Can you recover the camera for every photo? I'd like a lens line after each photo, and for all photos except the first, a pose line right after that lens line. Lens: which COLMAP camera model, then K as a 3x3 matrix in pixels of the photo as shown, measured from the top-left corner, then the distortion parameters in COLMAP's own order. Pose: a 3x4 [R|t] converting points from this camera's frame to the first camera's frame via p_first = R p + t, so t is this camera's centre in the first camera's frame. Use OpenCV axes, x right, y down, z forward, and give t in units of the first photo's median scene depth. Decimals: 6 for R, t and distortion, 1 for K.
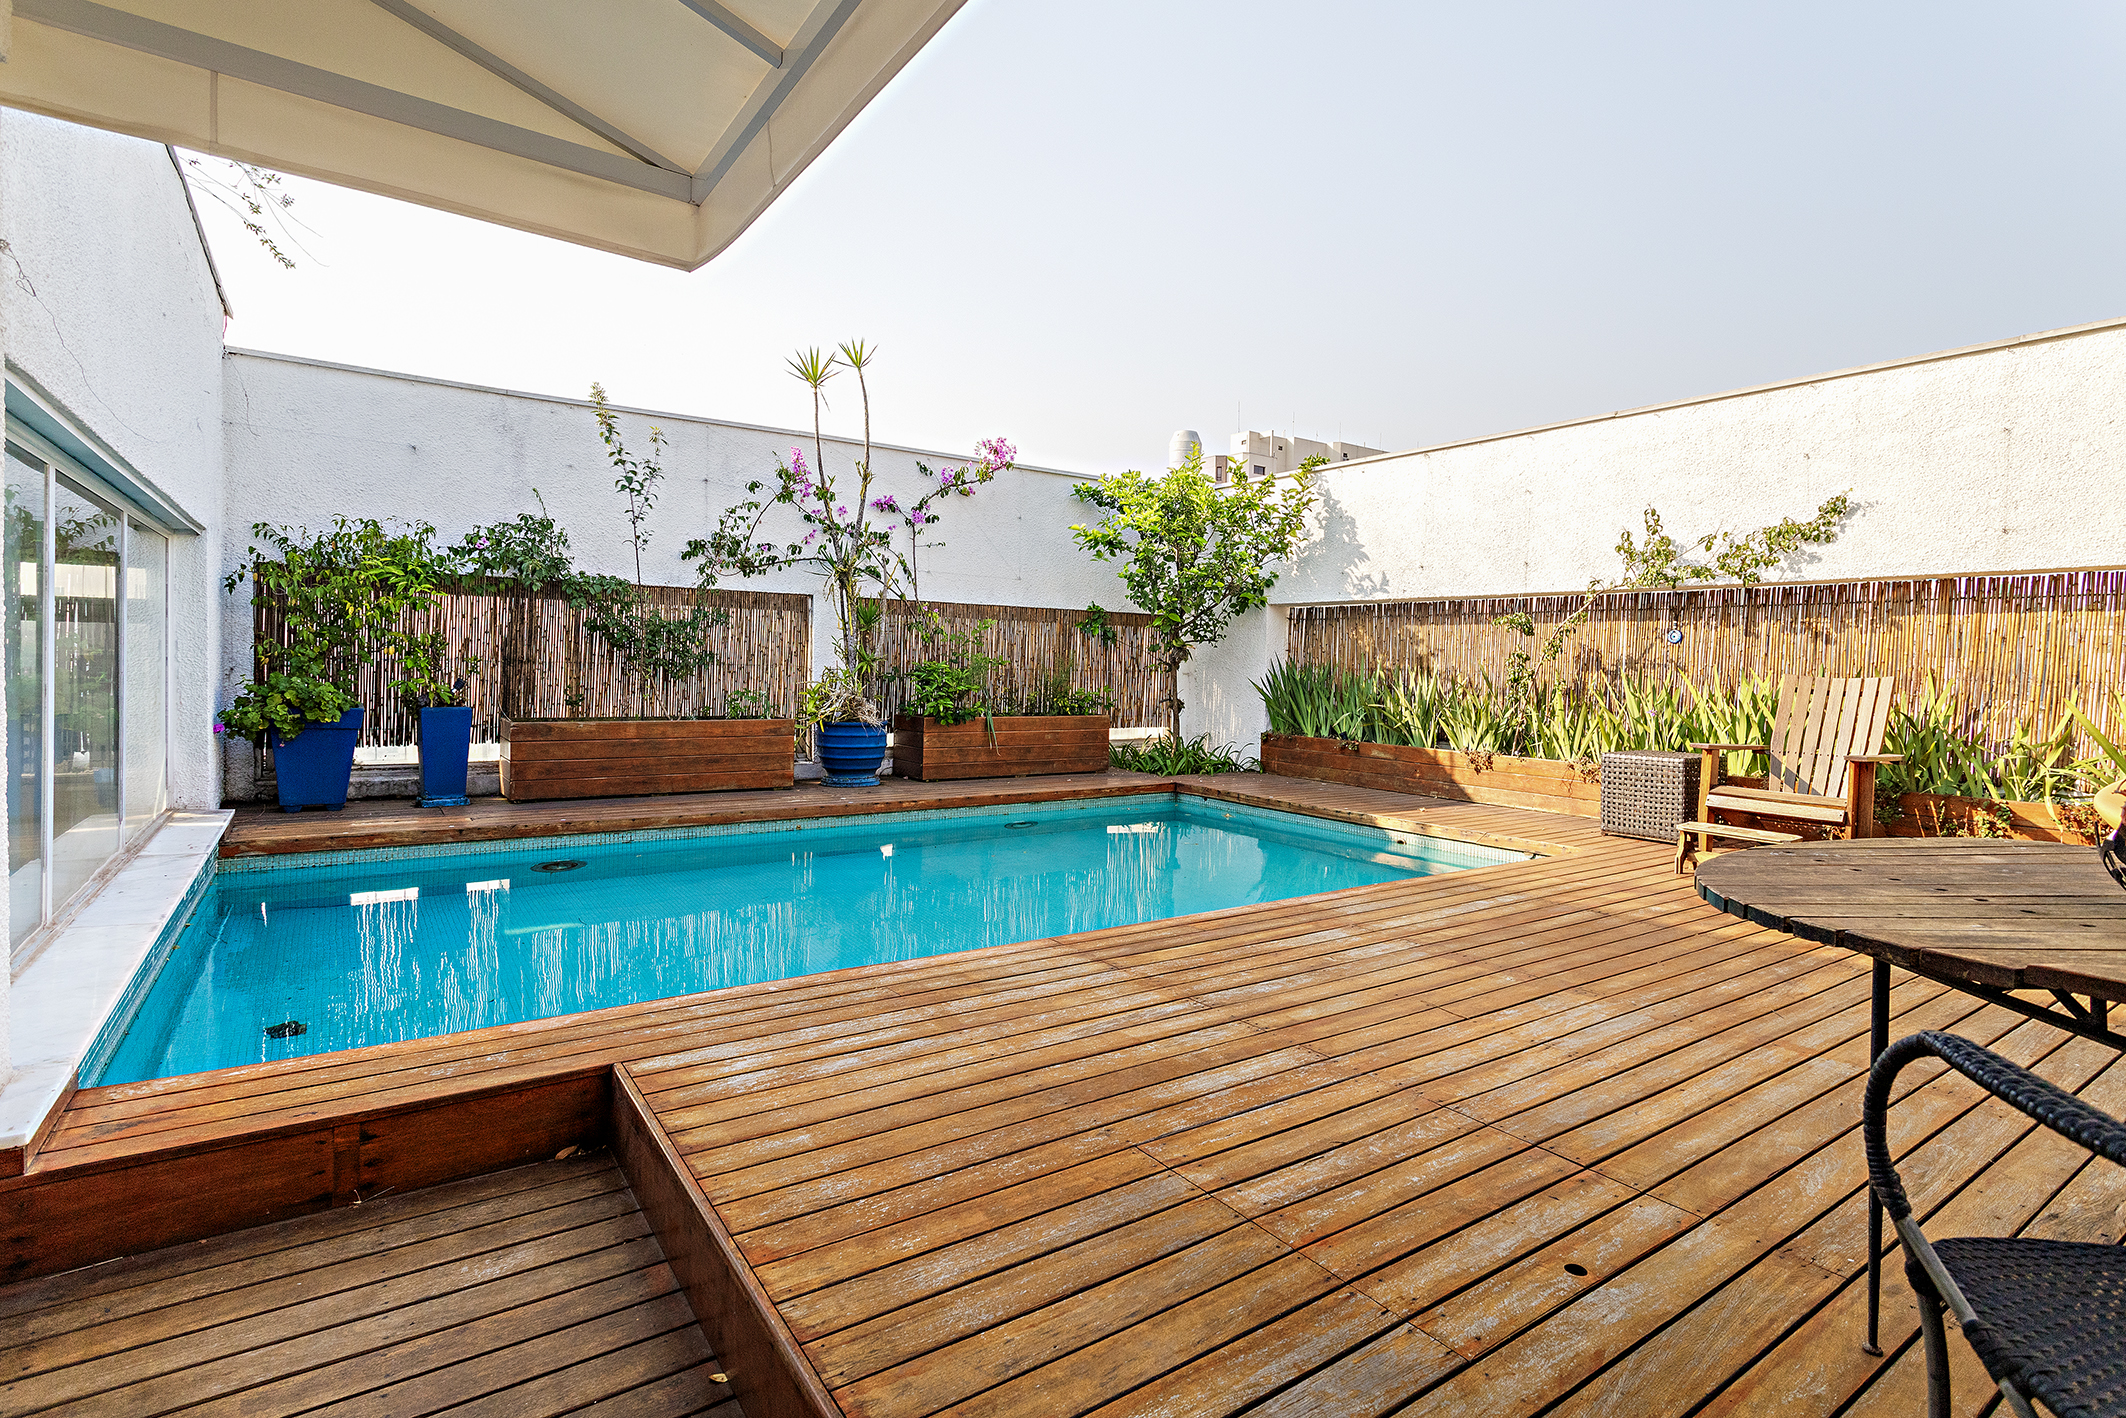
lens RADIAL K [[1038.6, 0, 1074.3], [0, 1038.6, 680.6], [0, 0, 1]] dist [-0.001957, 0.000405]
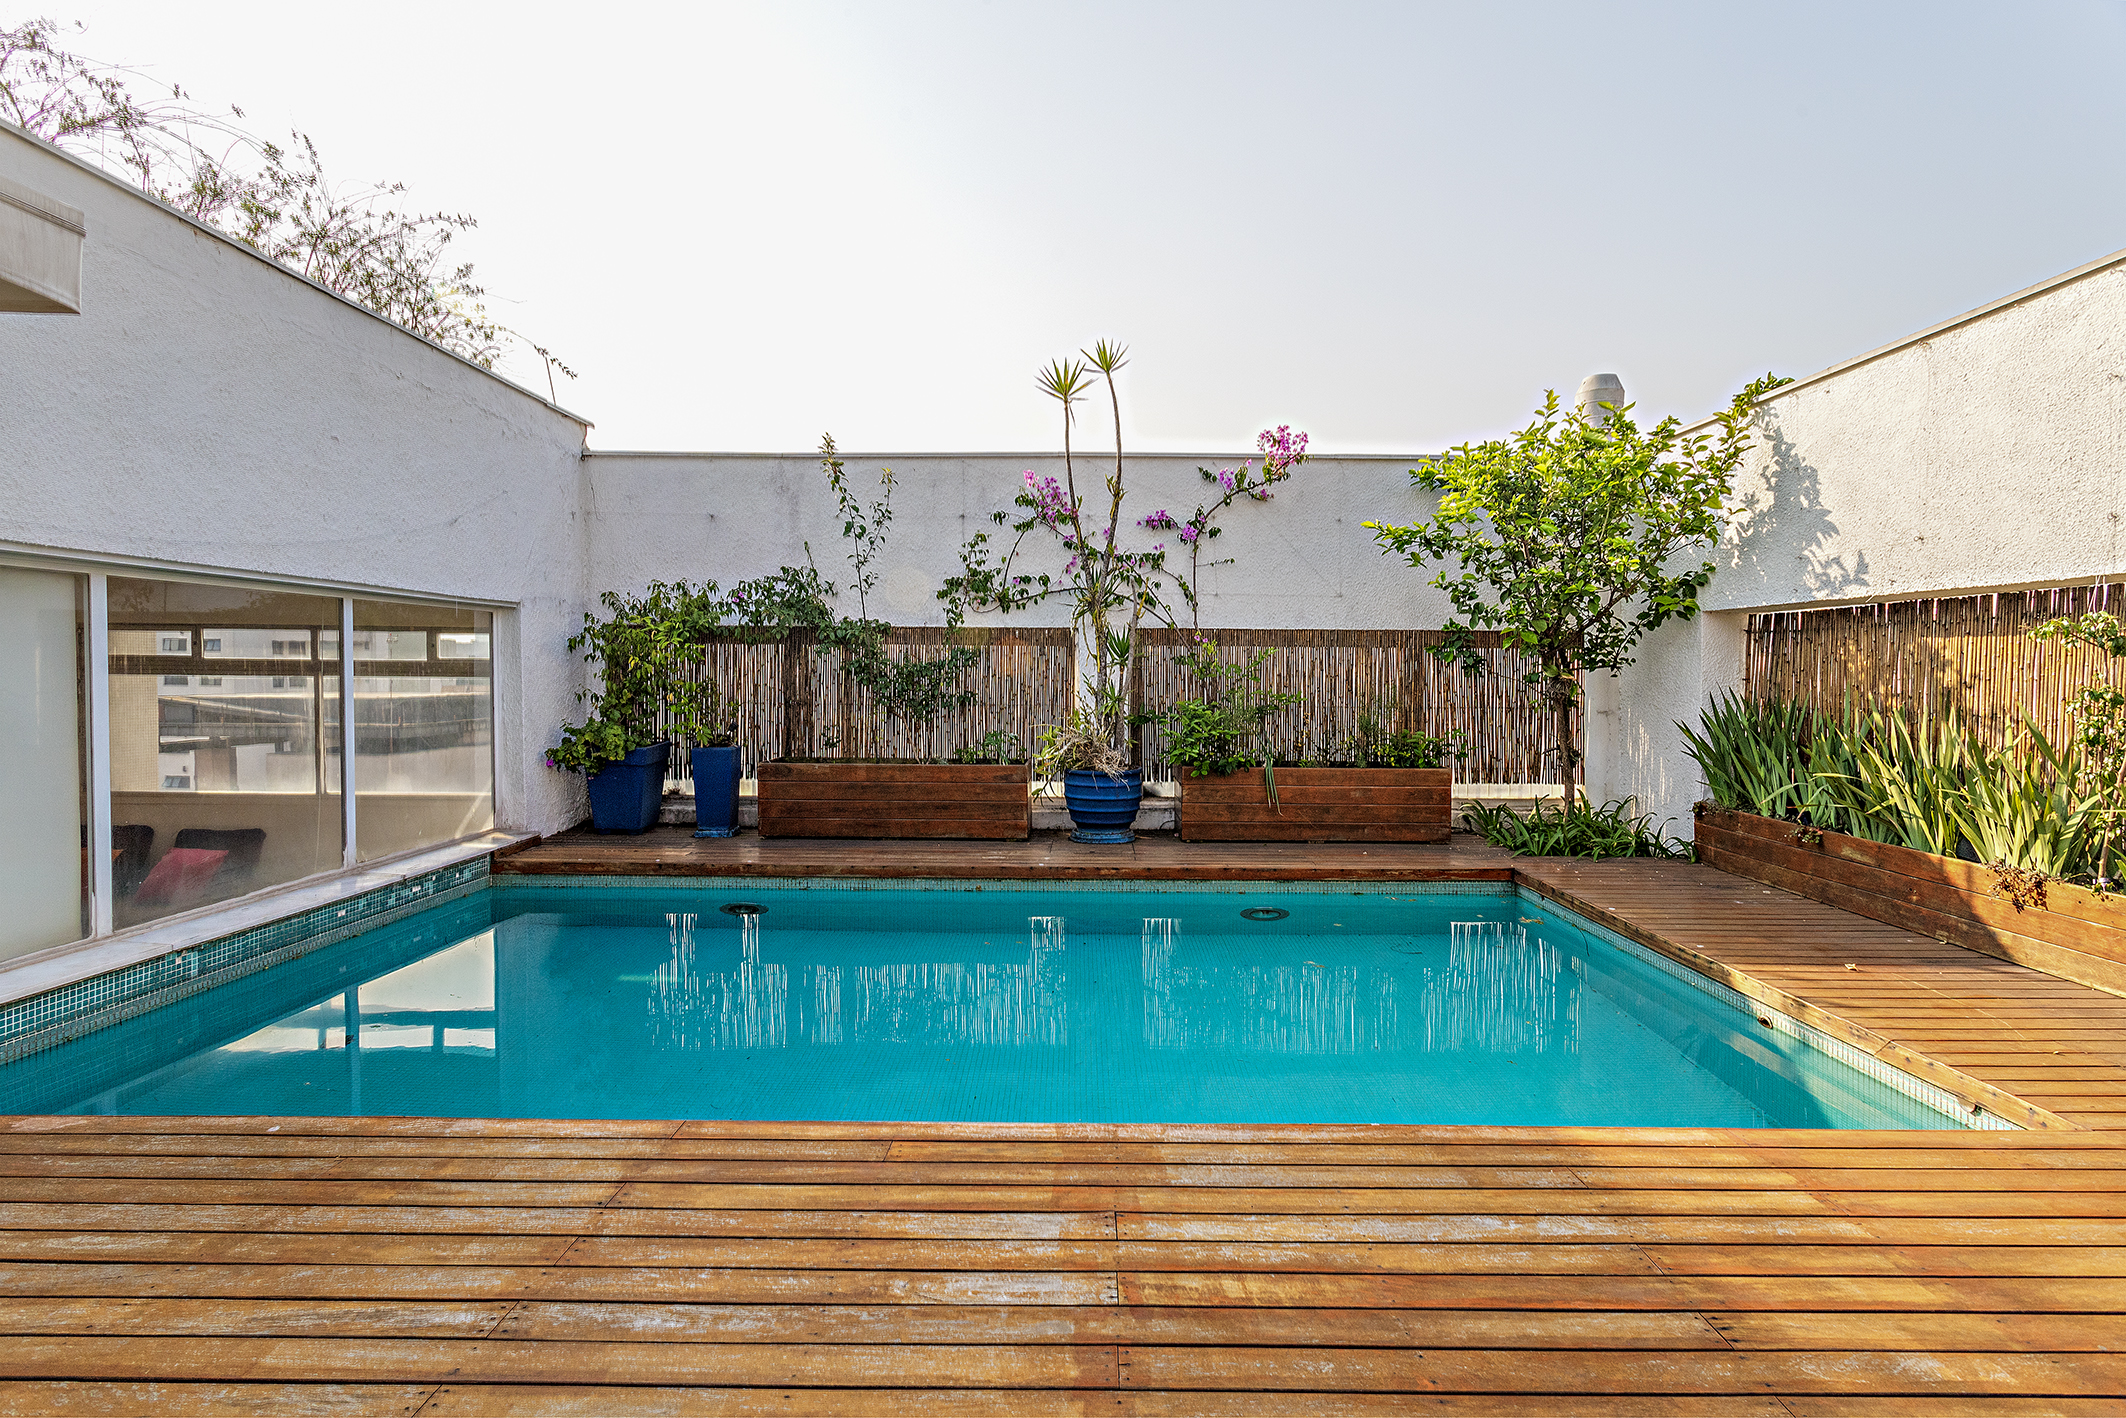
lens RADIAL K [[1038.6, 0, 1074.3], [0, 1038.6, 680.6], [0, 0, 1]] dist [-0.001957, 0.000405]
pose [[0.817356, -0.011392, -0.576021, 0.279728], [0.002270, 0.999860, -0.016552, -0.021456], [0.576129, 0.012221, 0.817267, 0.254893]]
